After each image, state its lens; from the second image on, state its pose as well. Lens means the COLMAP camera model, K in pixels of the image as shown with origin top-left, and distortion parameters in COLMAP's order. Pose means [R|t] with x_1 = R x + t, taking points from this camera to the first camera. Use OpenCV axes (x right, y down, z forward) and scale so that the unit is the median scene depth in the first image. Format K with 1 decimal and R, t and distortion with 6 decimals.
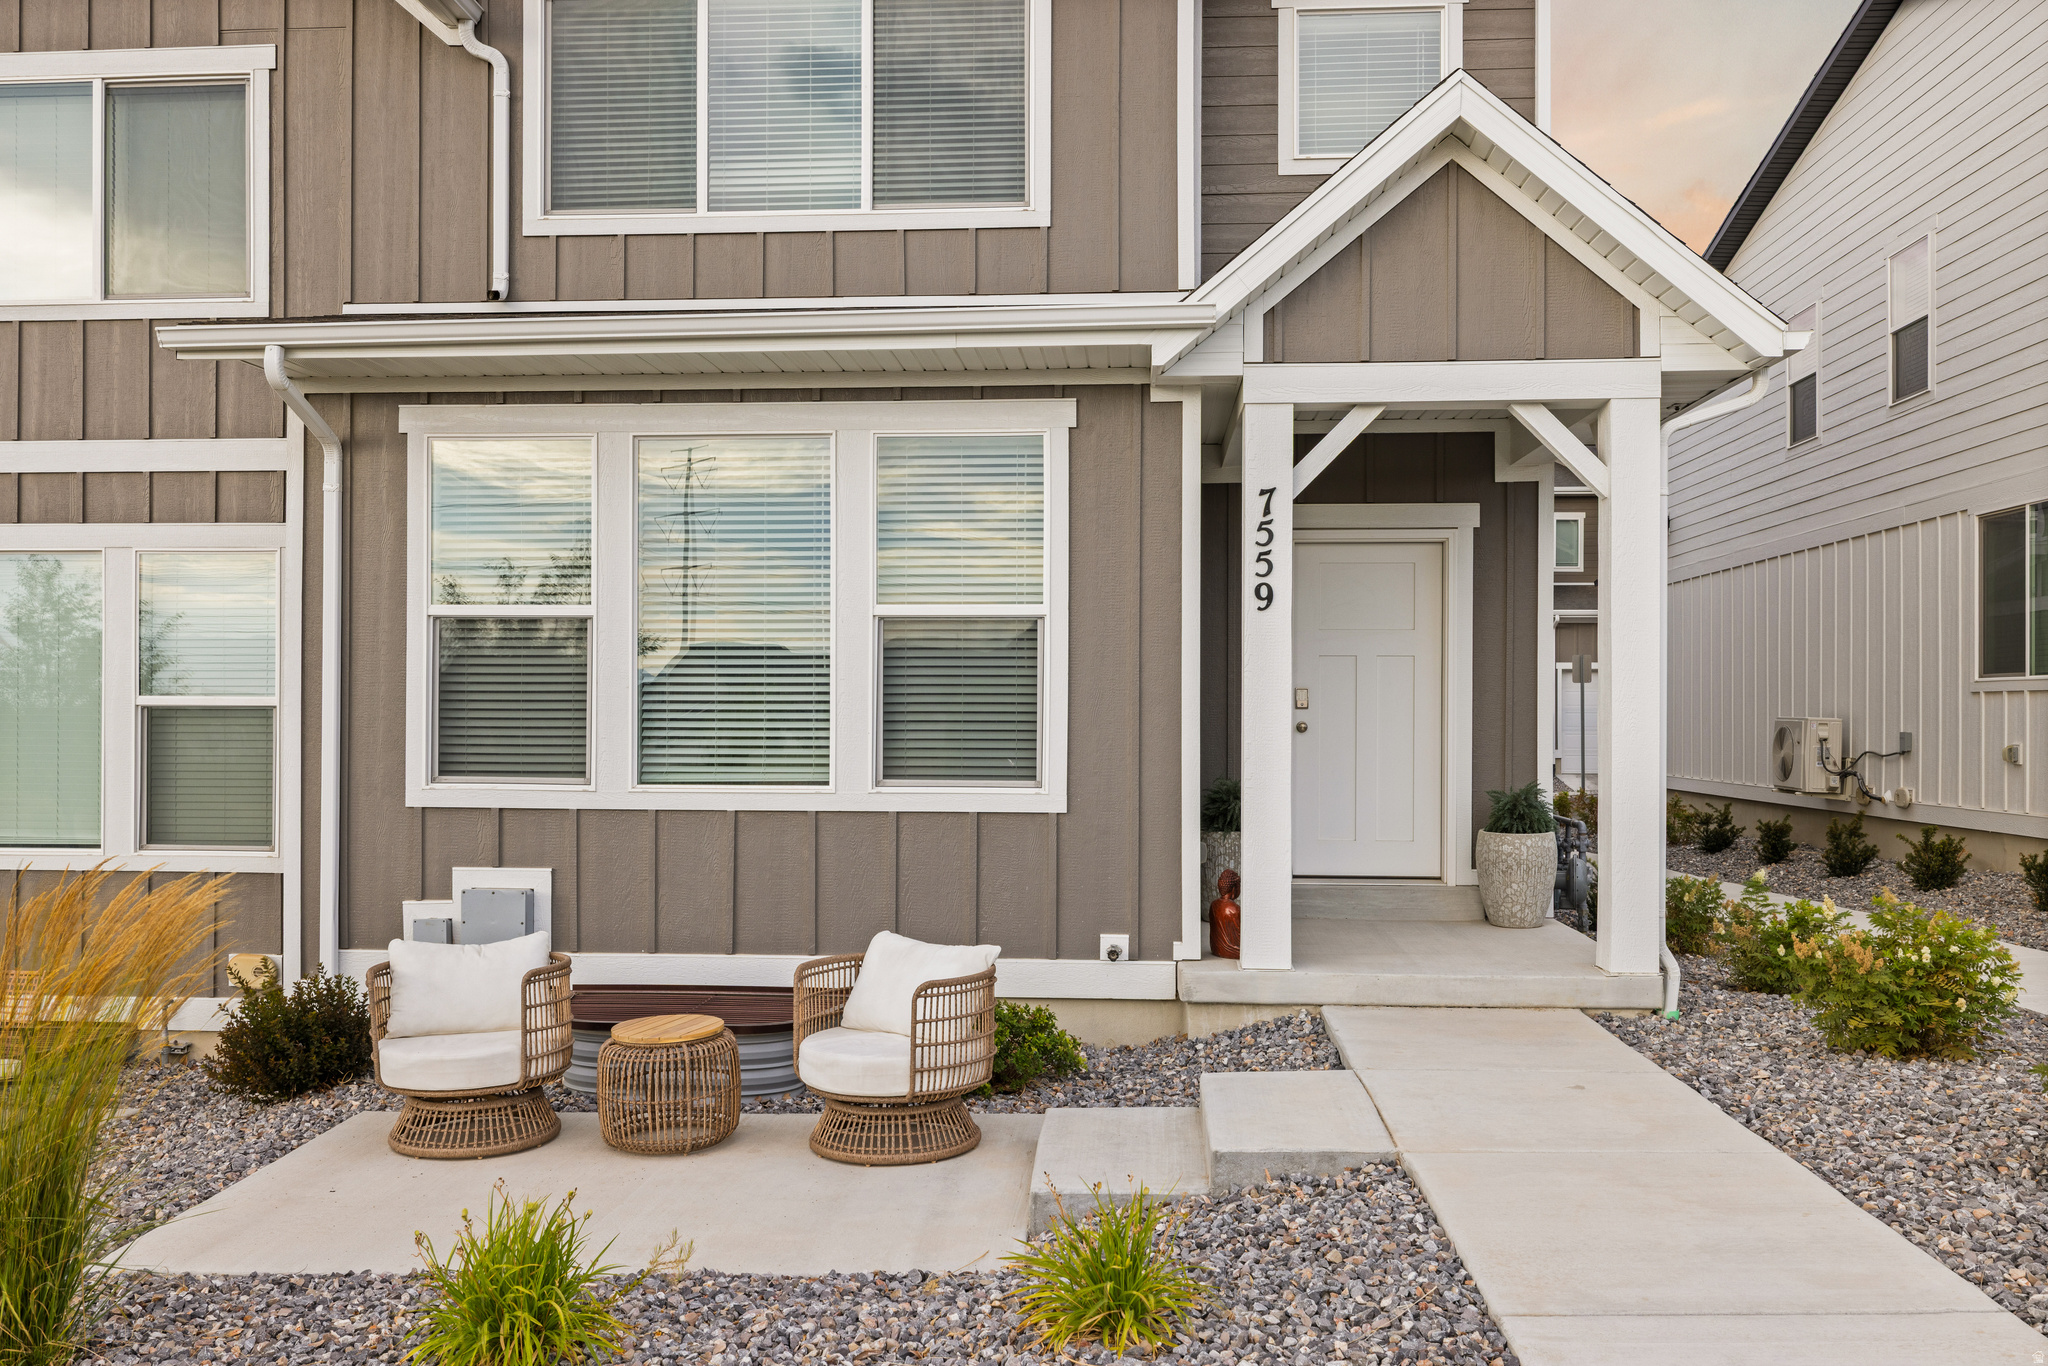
lens RADIAL K [[1762.4, 0, 1016.2], [0, 1762.4, 683.9], [0, 0, 1]] dist [0.003555, -0.003454]
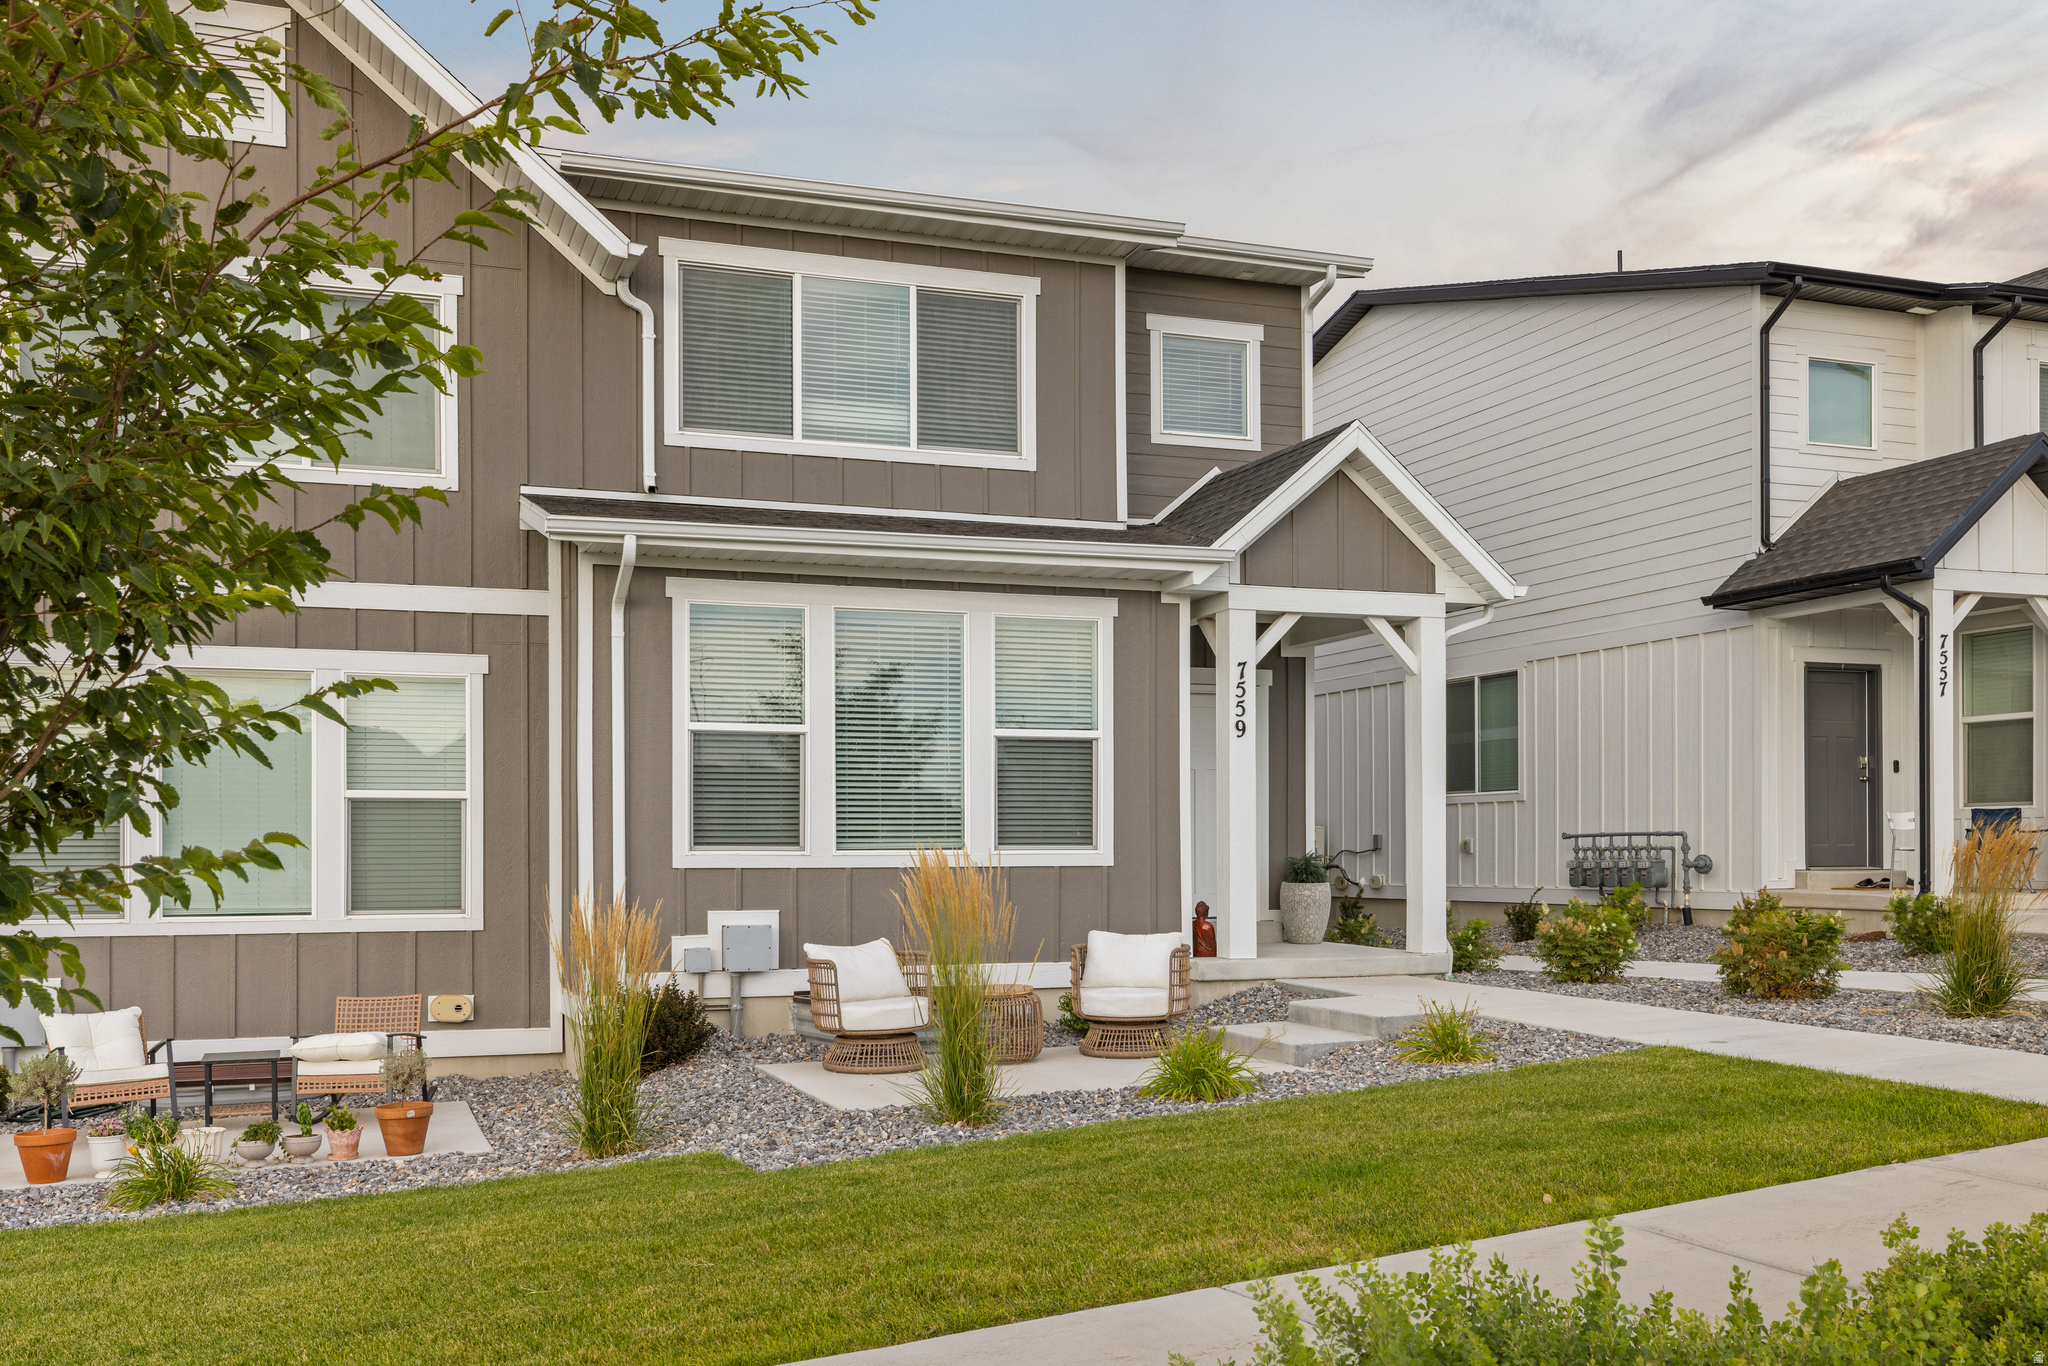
lens RADIAL K [[1883.0, 0, 1034.6], [0, 1883.0, 816.1], [0, 0, 1]] dist [-0.000451, -0.004619]
pose [[0.907272, 0.001162, 0.420542, -0.718377], [0.000210, 0.999995, -0.003215, 0.034154], [-0.420544, 0.003005, 0.907267, -0.462078]]
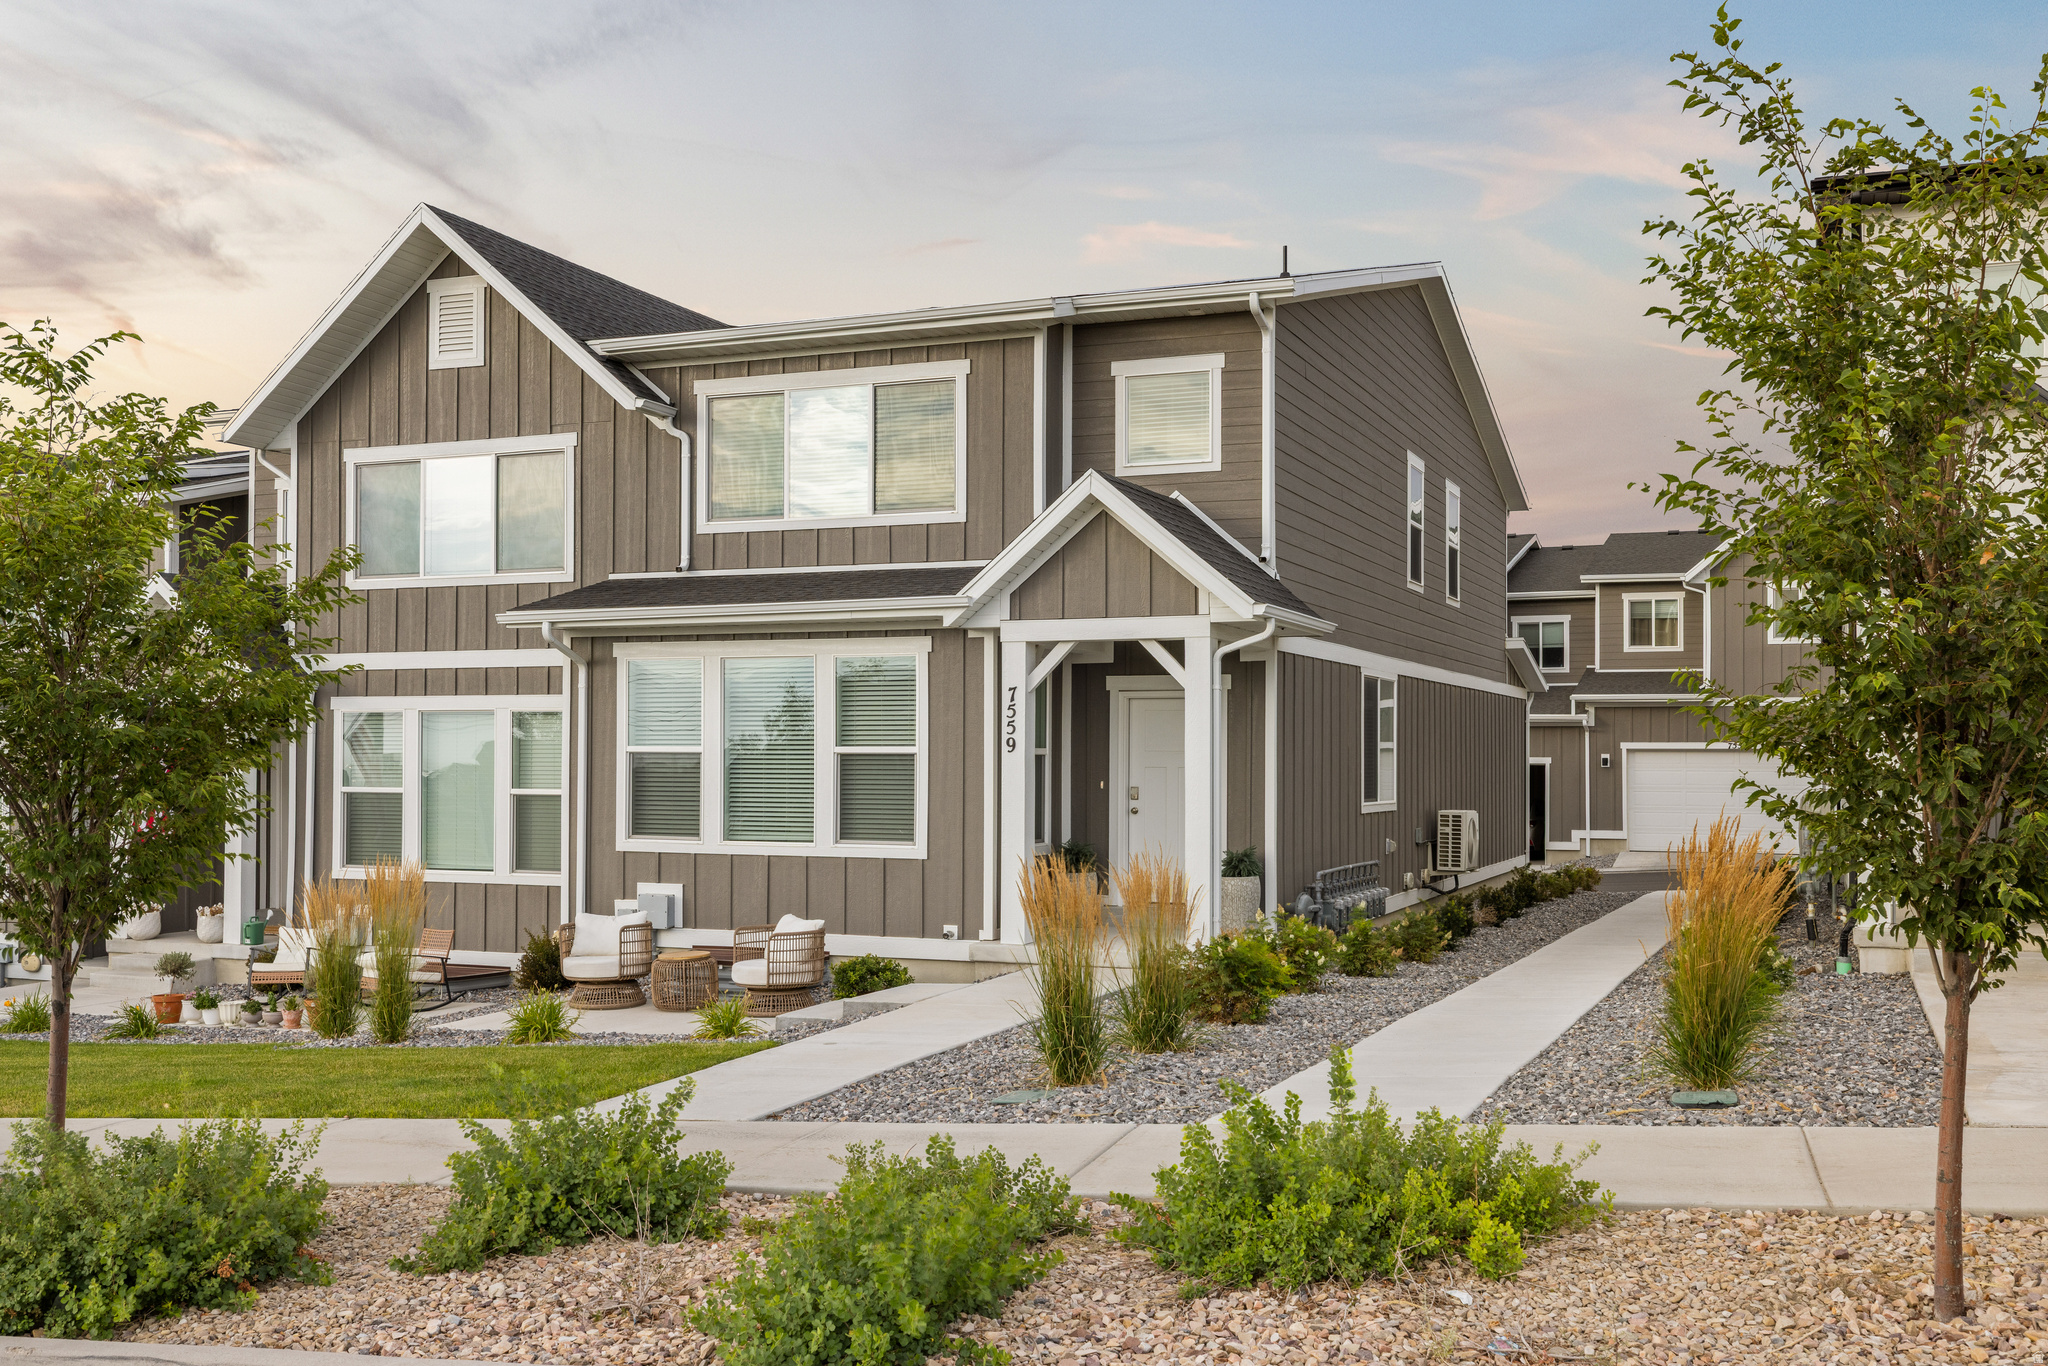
lens RADIAL K [[2016.7, 0, 1024.0], [0, 2016.7, 683.0], [0, 0, 1]] dist [-0.002763, -0.002353]
pose [[0.951488, -0.010679, -0.307501, 0.771784], [0.004783, 0.999790, -0.019922, -0.068926], [0.307650, 0.017485, 0.951339, -0.982102]]
